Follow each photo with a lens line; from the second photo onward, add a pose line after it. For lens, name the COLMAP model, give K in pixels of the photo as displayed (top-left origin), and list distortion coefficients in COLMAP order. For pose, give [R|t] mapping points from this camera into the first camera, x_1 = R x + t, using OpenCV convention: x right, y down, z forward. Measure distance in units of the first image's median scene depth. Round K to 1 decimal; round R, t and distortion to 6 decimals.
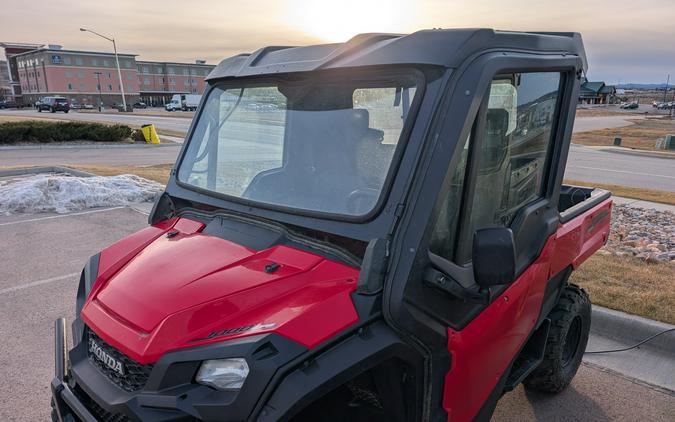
lens RADIAL K [[497.7, 0, 337.5], [0, 497.7, 211.0], [0, 0, 1]] dist [-0.003884, -0.004760]
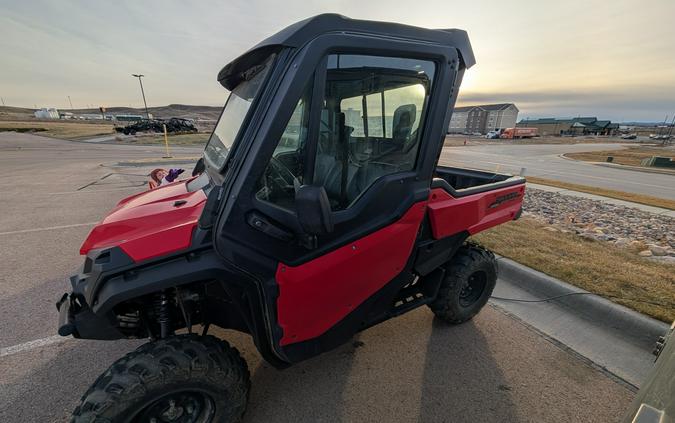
lens RADIAL K [[268.8, 0, 339.4], [0, 268.8, 203.1], [0, 0, 1]] dist [0.000839, 0.000039]
pose [[0.960236, 0.090278, -0.264190, 0.268221], [-0.076501, 0.995140, 0.062000, 0.015939], [0.268504, -0.039324, 0.962476, 0.199746]]
